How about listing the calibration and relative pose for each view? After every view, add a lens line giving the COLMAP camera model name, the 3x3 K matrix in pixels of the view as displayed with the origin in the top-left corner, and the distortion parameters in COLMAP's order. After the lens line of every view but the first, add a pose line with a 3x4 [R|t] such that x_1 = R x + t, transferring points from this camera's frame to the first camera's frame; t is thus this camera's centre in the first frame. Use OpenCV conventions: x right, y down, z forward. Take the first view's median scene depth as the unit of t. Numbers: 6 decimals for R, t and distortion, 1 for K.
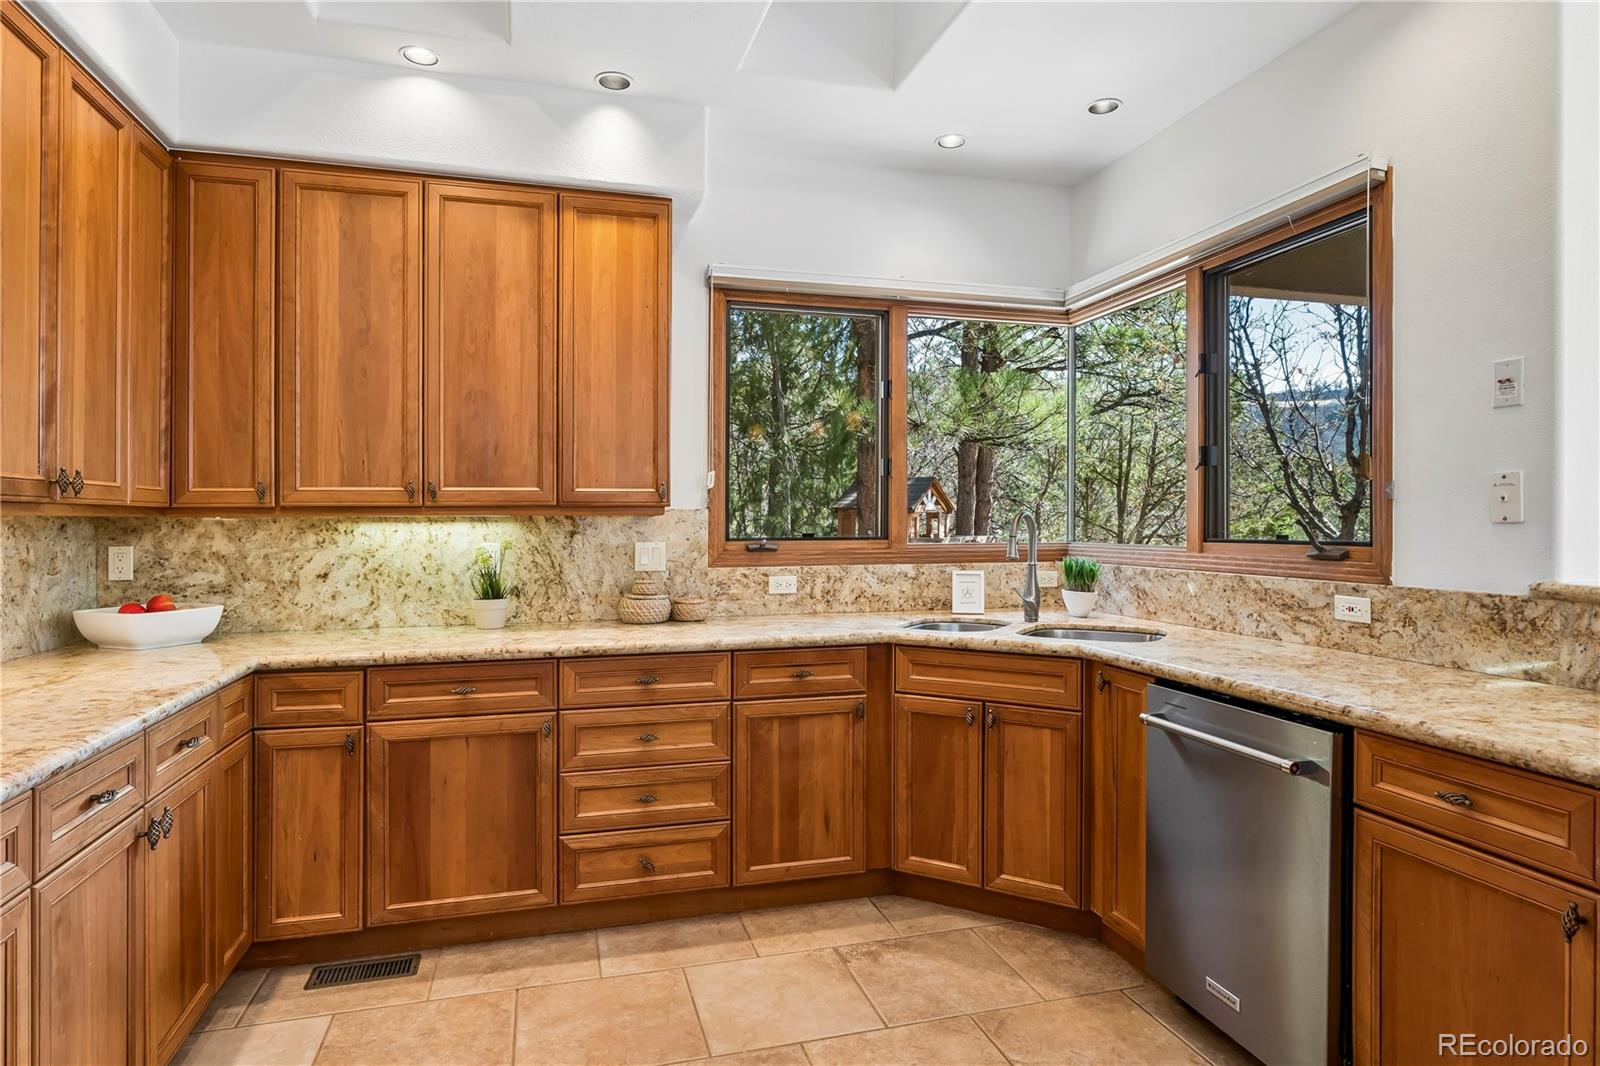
lens RADIAL K [[910.1, 0, 800.6], [0, 910.1, 527.4], [0, 0, 1]] dist [-0.004364, 0.004947]
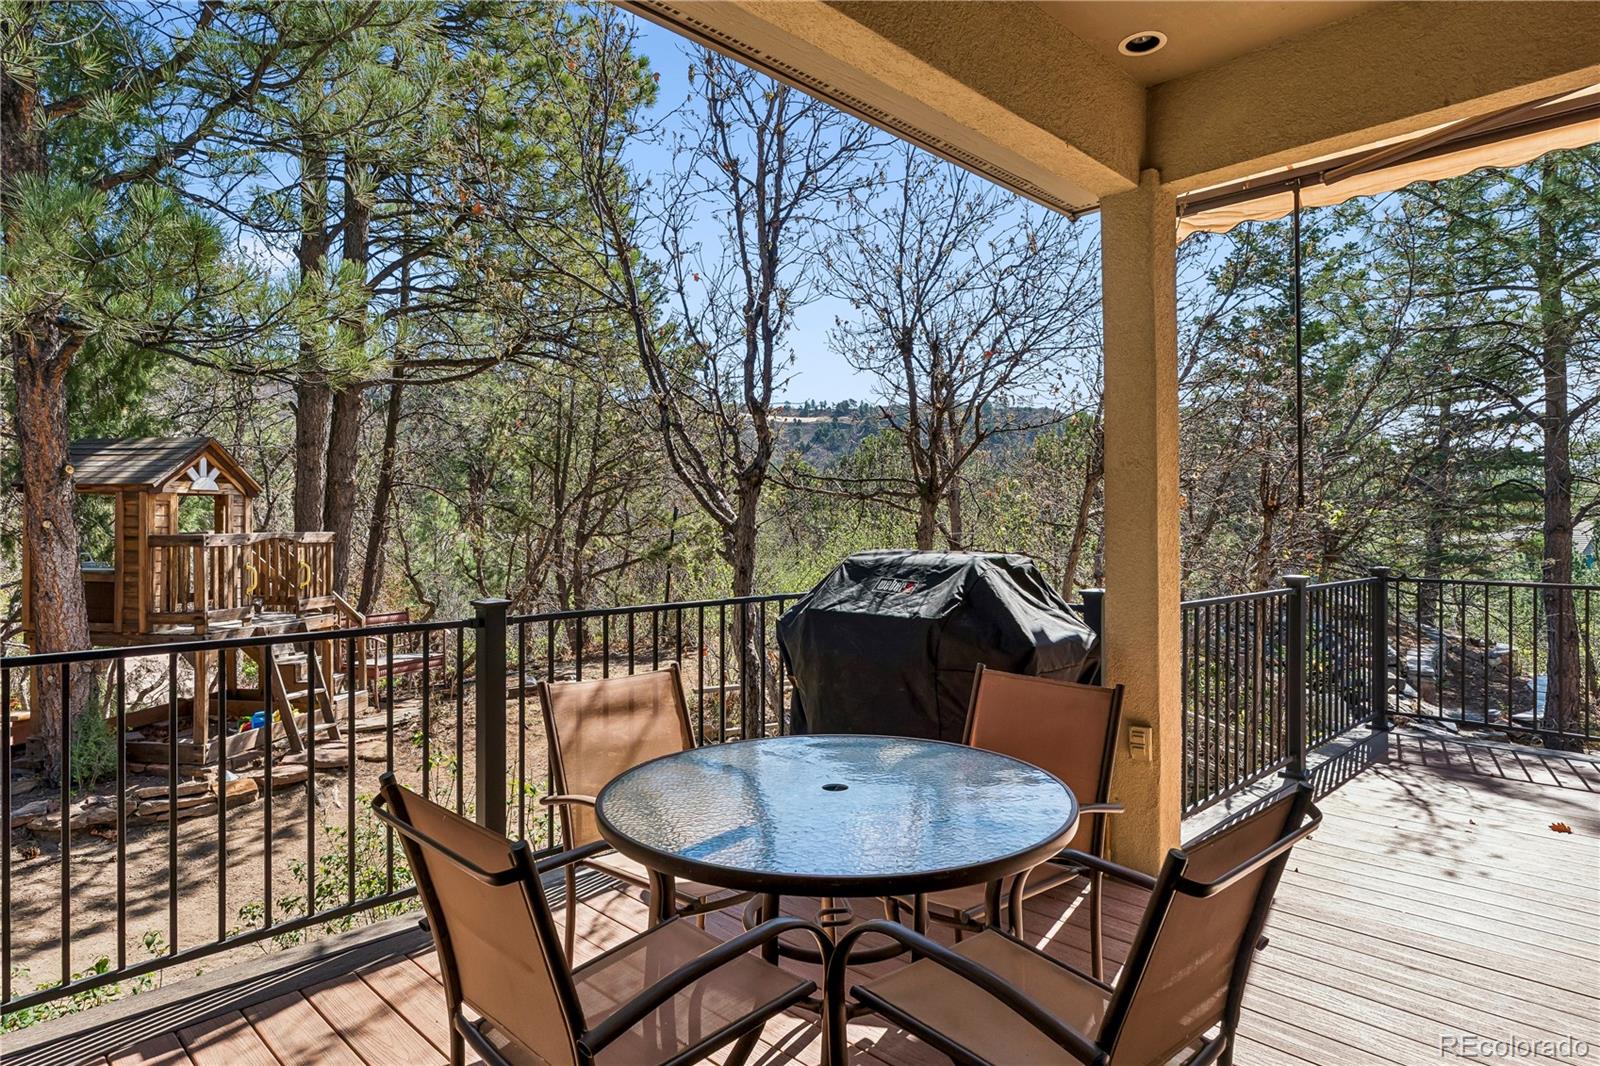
lens RADIAL K [[910.1, 0, 799.6], [0, 910.1, 529.9], [0, 0, 1]] dist [-0.004364, 0.004947]
pose [[0.875369, -0.001324, 0.483453, 0.239651], [0.002112, 0.999997, -0.001085, 0.012180], [-0.483451, 0.001971, 0.875369, 0.309903]]
